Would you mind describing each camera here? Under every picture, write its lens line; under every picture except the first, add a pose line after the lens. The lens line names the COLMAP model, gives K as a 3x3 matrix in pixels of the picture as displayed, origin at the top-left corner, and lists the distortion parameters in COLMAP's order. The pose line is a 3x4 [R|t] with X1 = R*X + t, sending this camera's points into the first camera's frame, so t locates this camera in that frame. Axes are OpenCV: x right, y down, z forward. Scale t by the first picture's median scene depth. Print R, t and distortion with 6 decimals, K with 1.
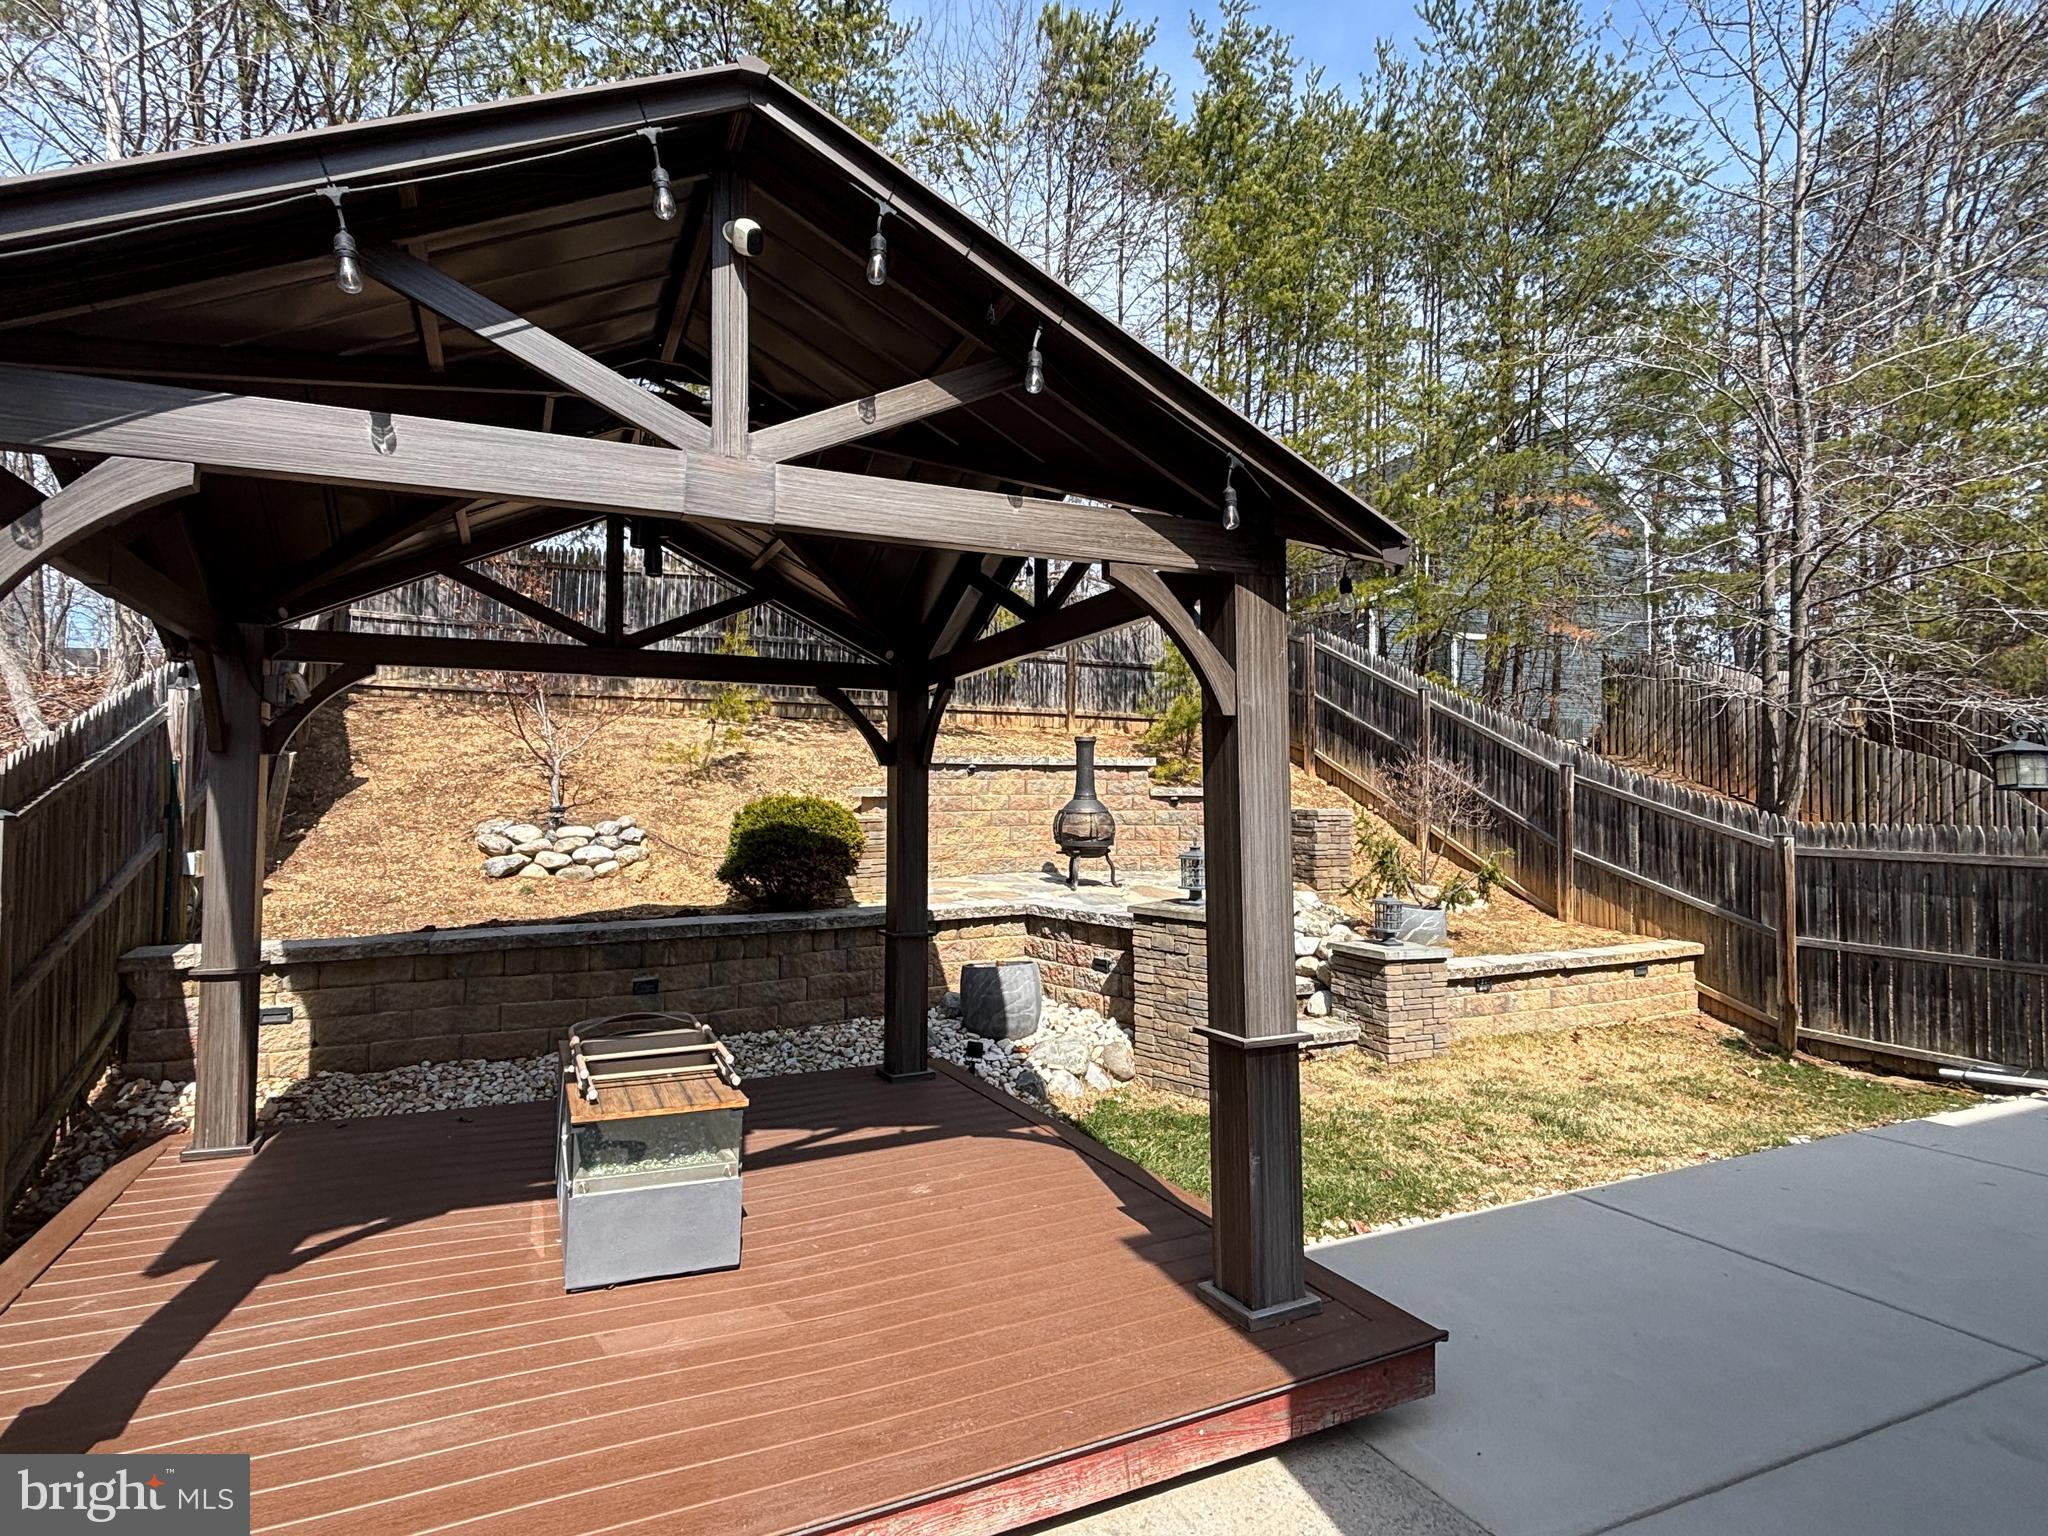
lens RADIAL K [[1076.6, 0, 1016.6], [0, 1076.6, 757.5], [0, 0, 1]] dist [0.036517, -0.054720]
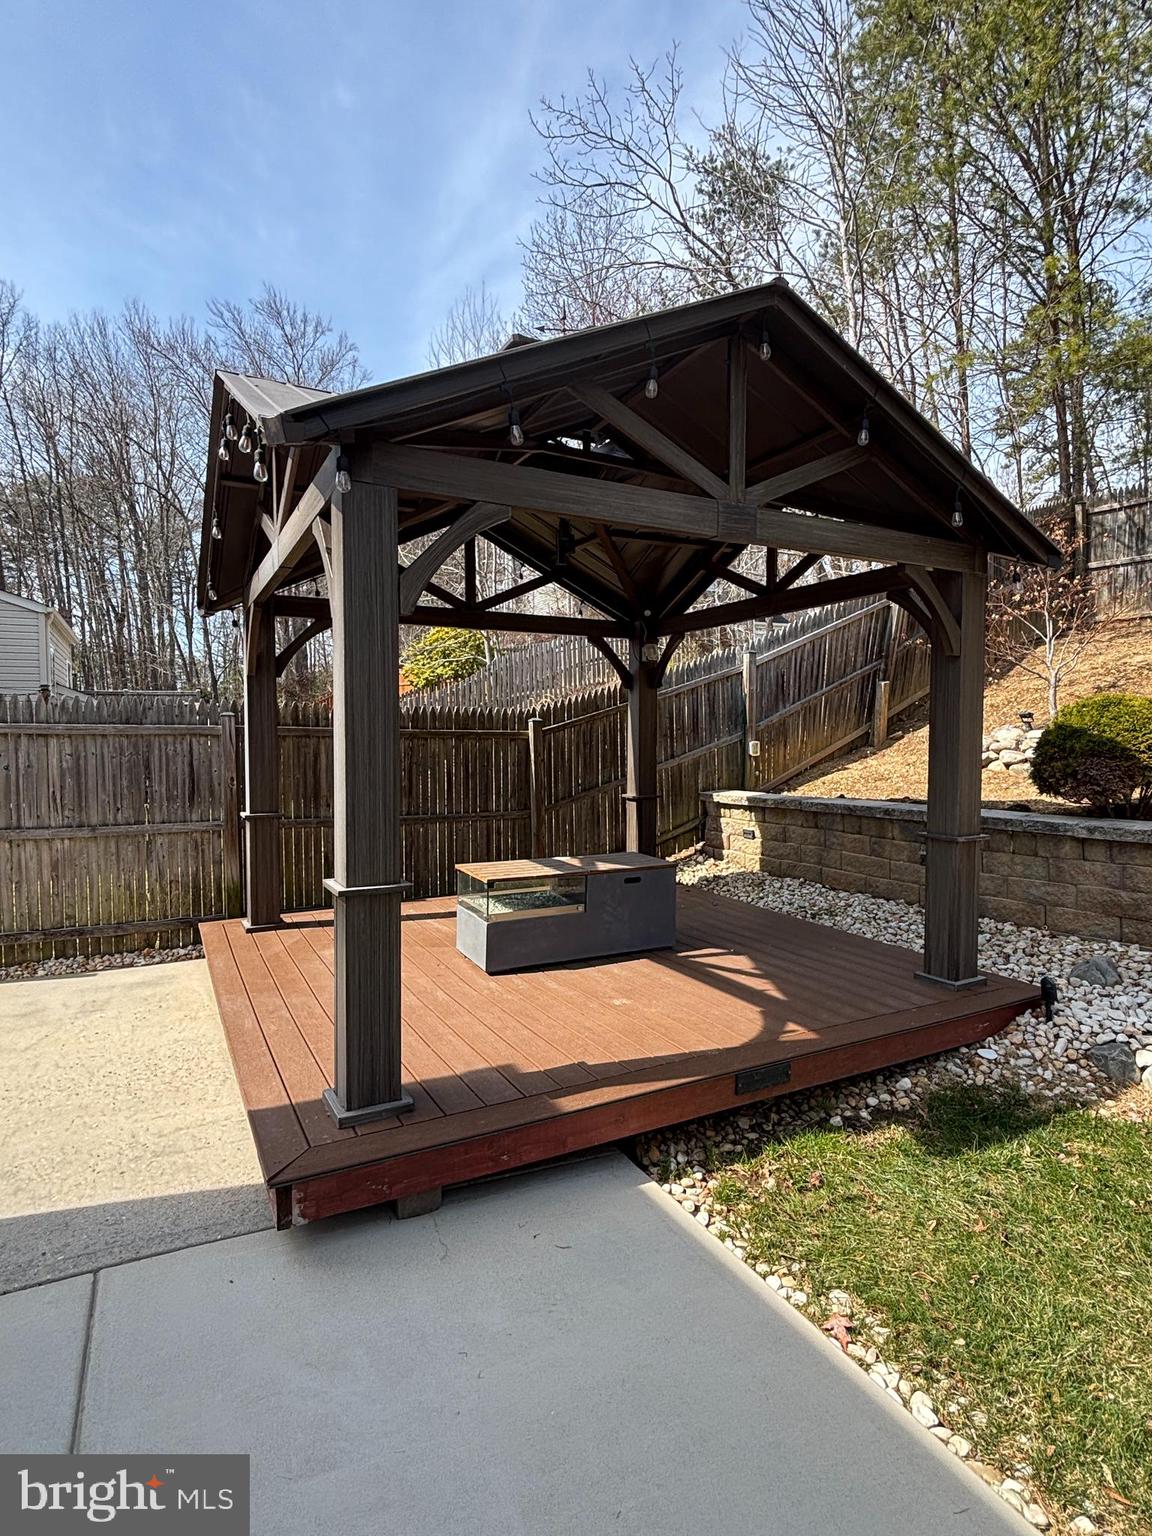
lens RADIAL K [[807.4, 0, 582.2], [0, 807.4, 769.7], [0, 0, 1]] dist [0.036517, -0.054720]
pose [[0.051324, 0.045220, -0.997658, 0.440450], [0.051805, 0.997509, 0.047878, 0.039908], [0.997337, -0.054141, 0.048853, 0.477856]]
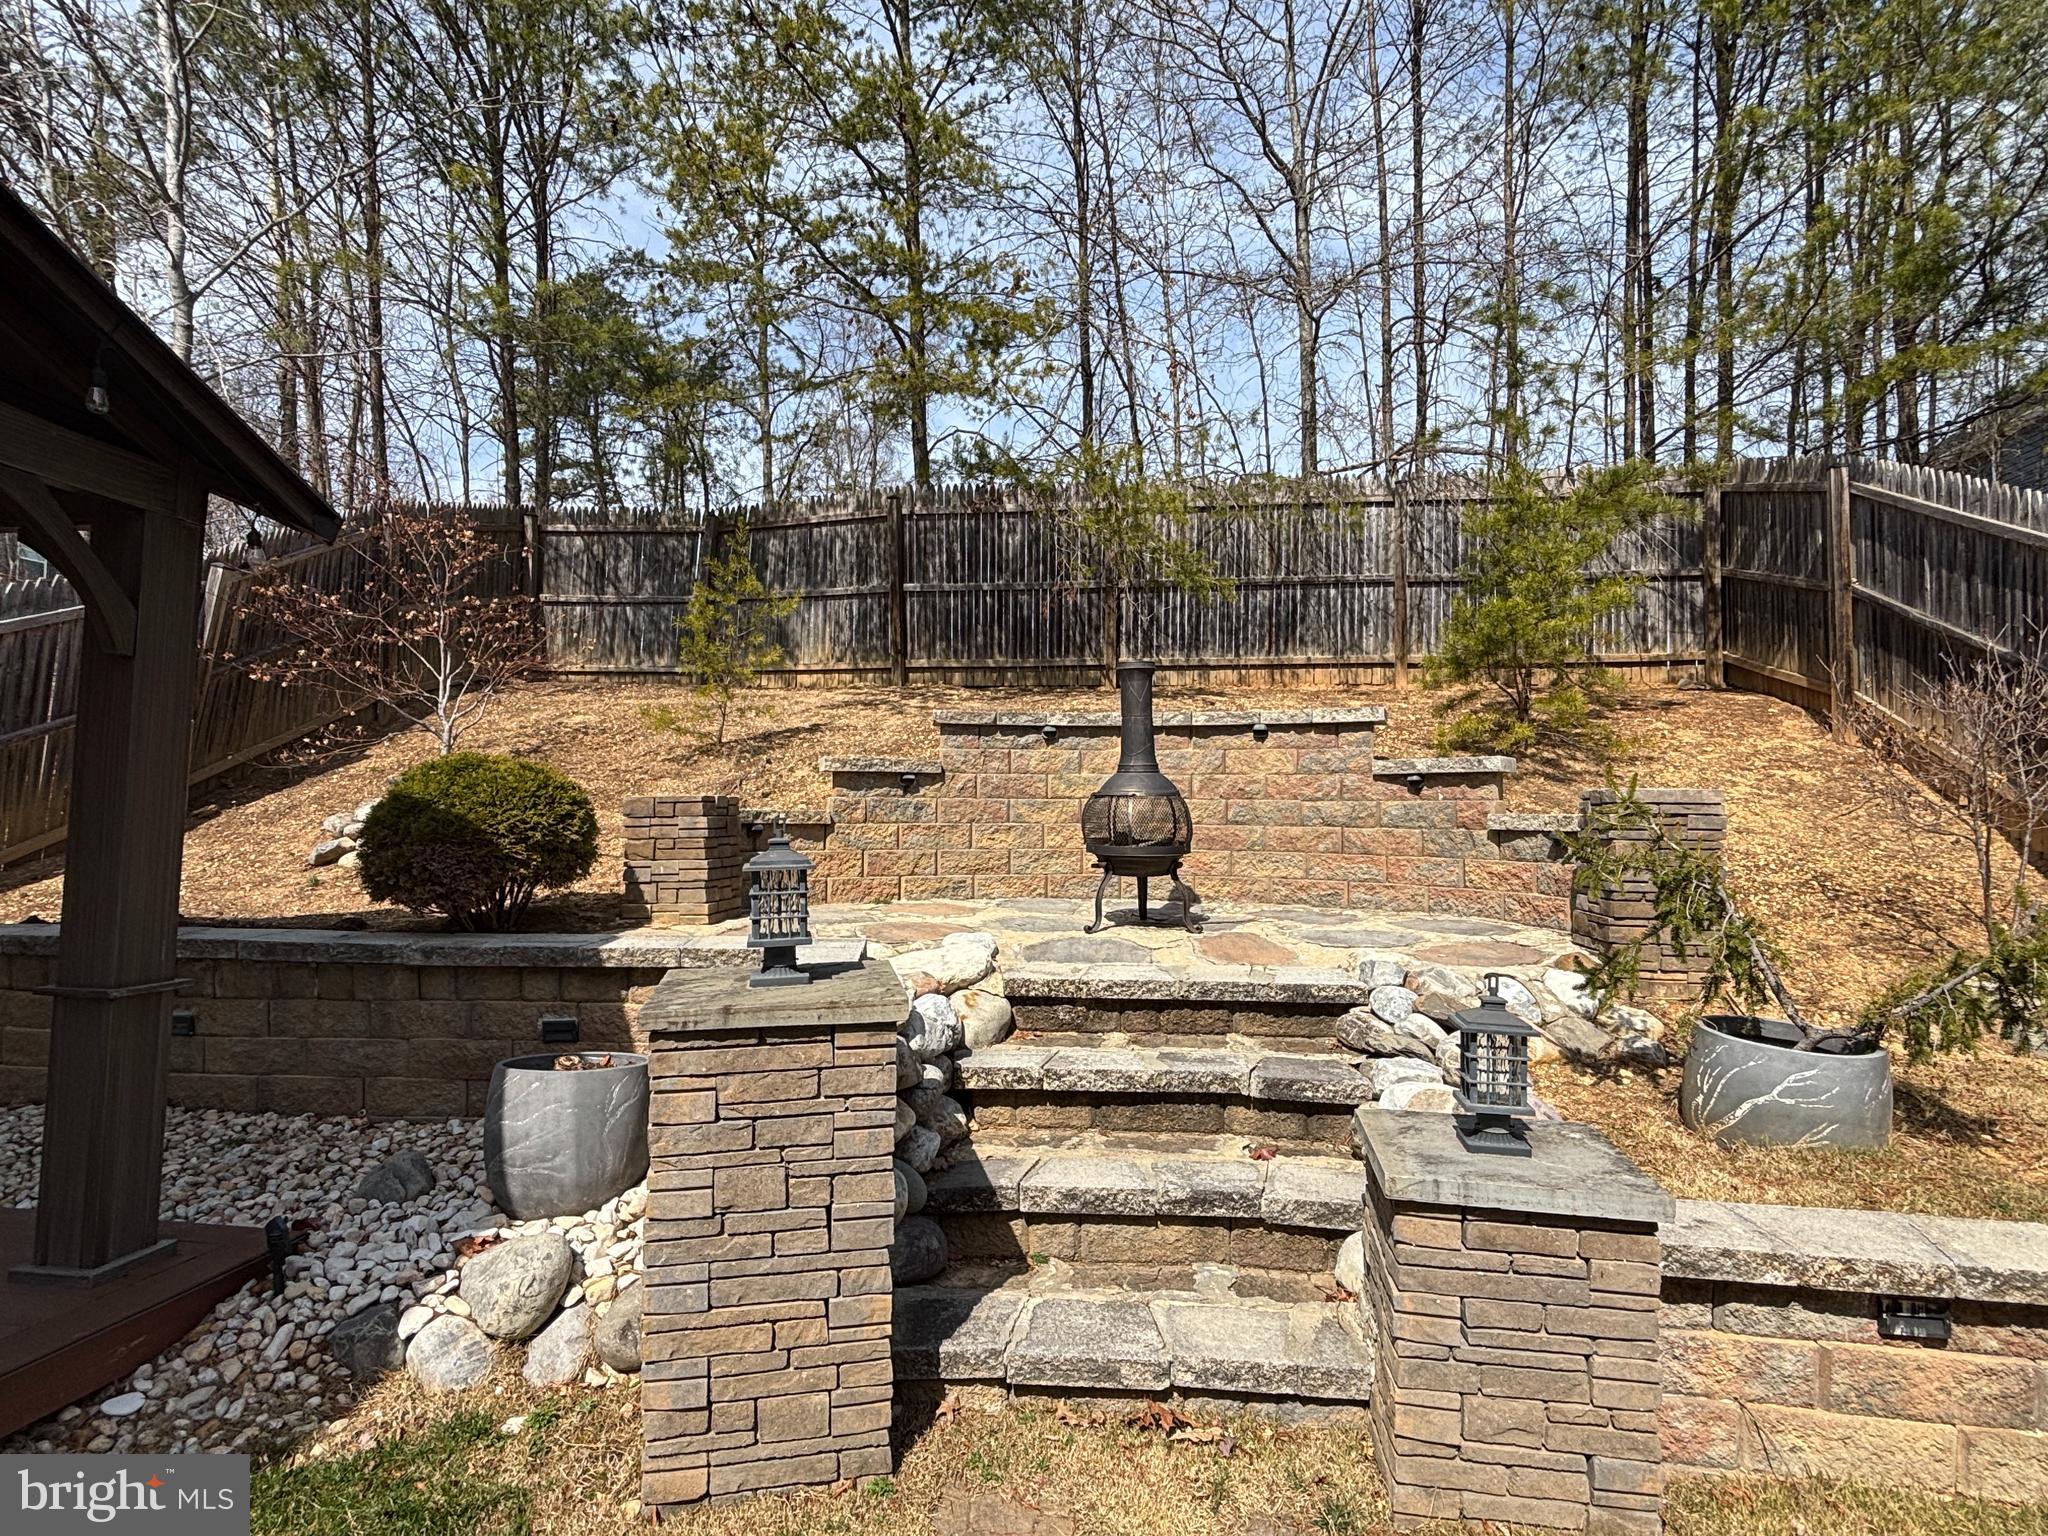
lens RADIAL K [[1073.6, 0, 1023.7], [0, 1073.6, 761.9], [0, 0, 1]] dist [0.004420, -0.002583]
pose [[0.826605, -0.020444, -0.562411, 0.404513], [0.011588, 0.999746, -0.019310, 0.052911], [0.562663, 0.009444, 0.826633, 0.610374]]
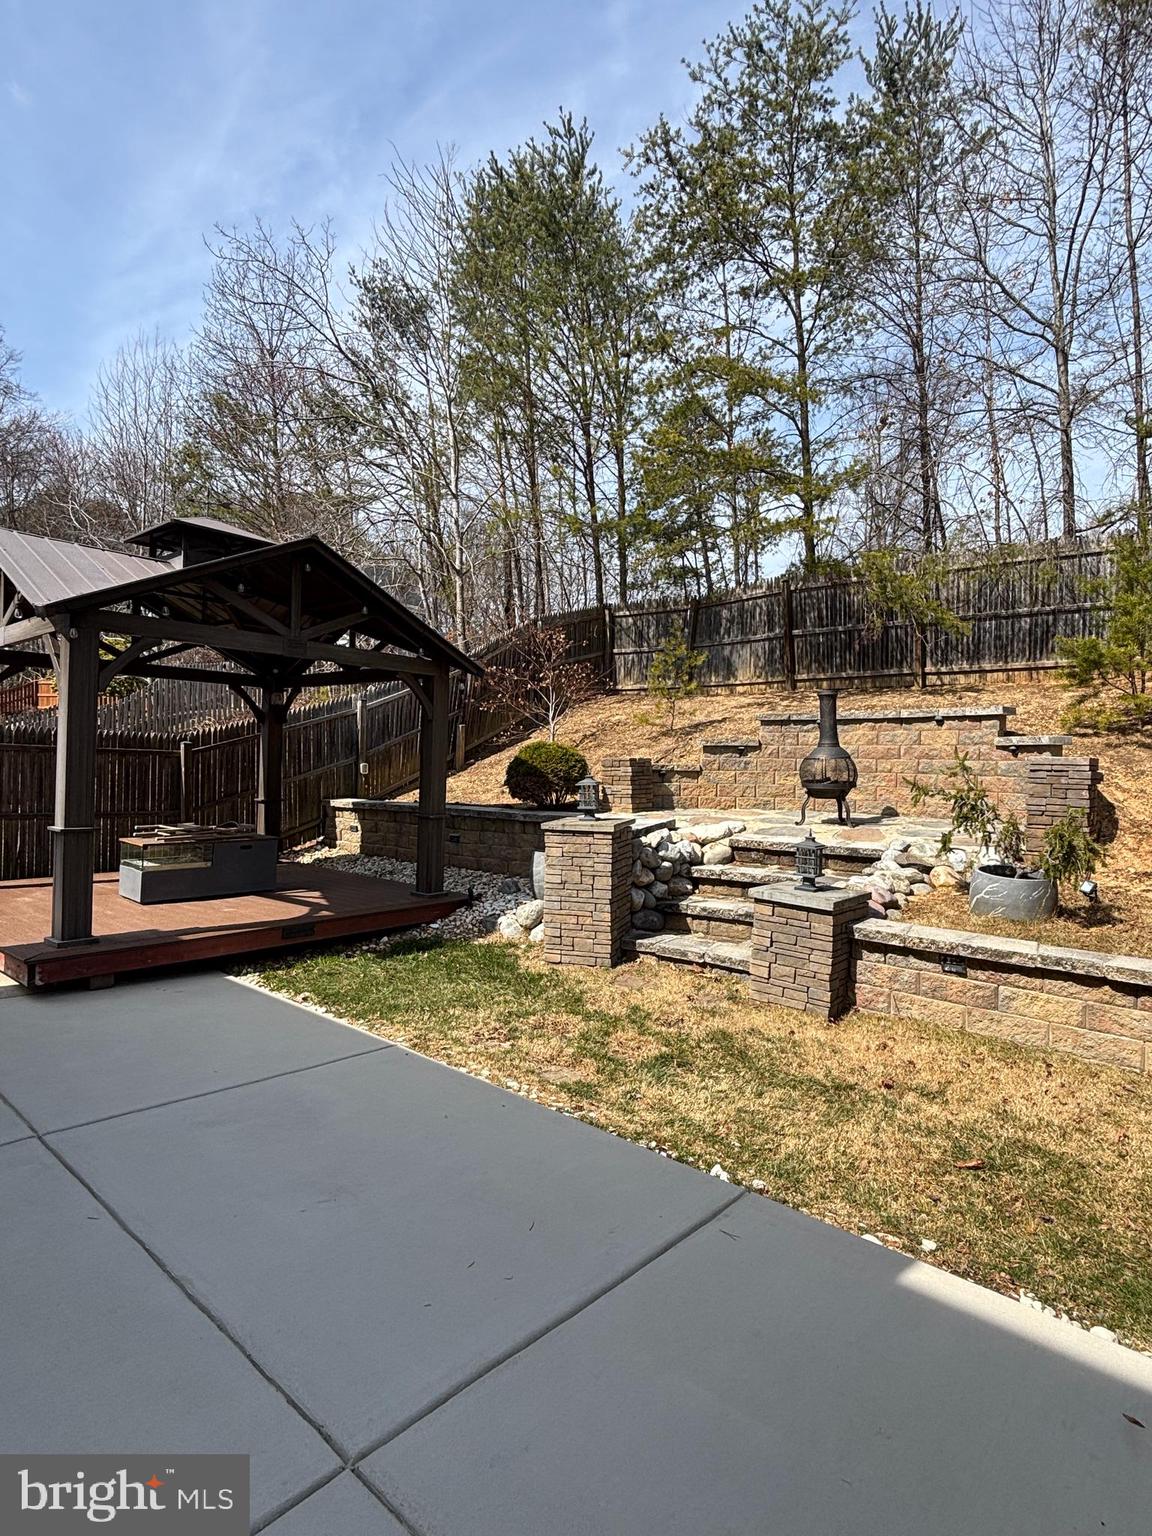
lens RADIAL K [[804.4, 0, 582.4], [0, 804.4, 769.5], [0, 0, 1]] dist [0.066842, -0.101686]
pose [[0.413512, 0.019399, -0.910292, 0.888575], [0.019030, 0.999370, 0.029943, 0.039413], [0.910300, -0.029705, 0.412883, 0.508591]]
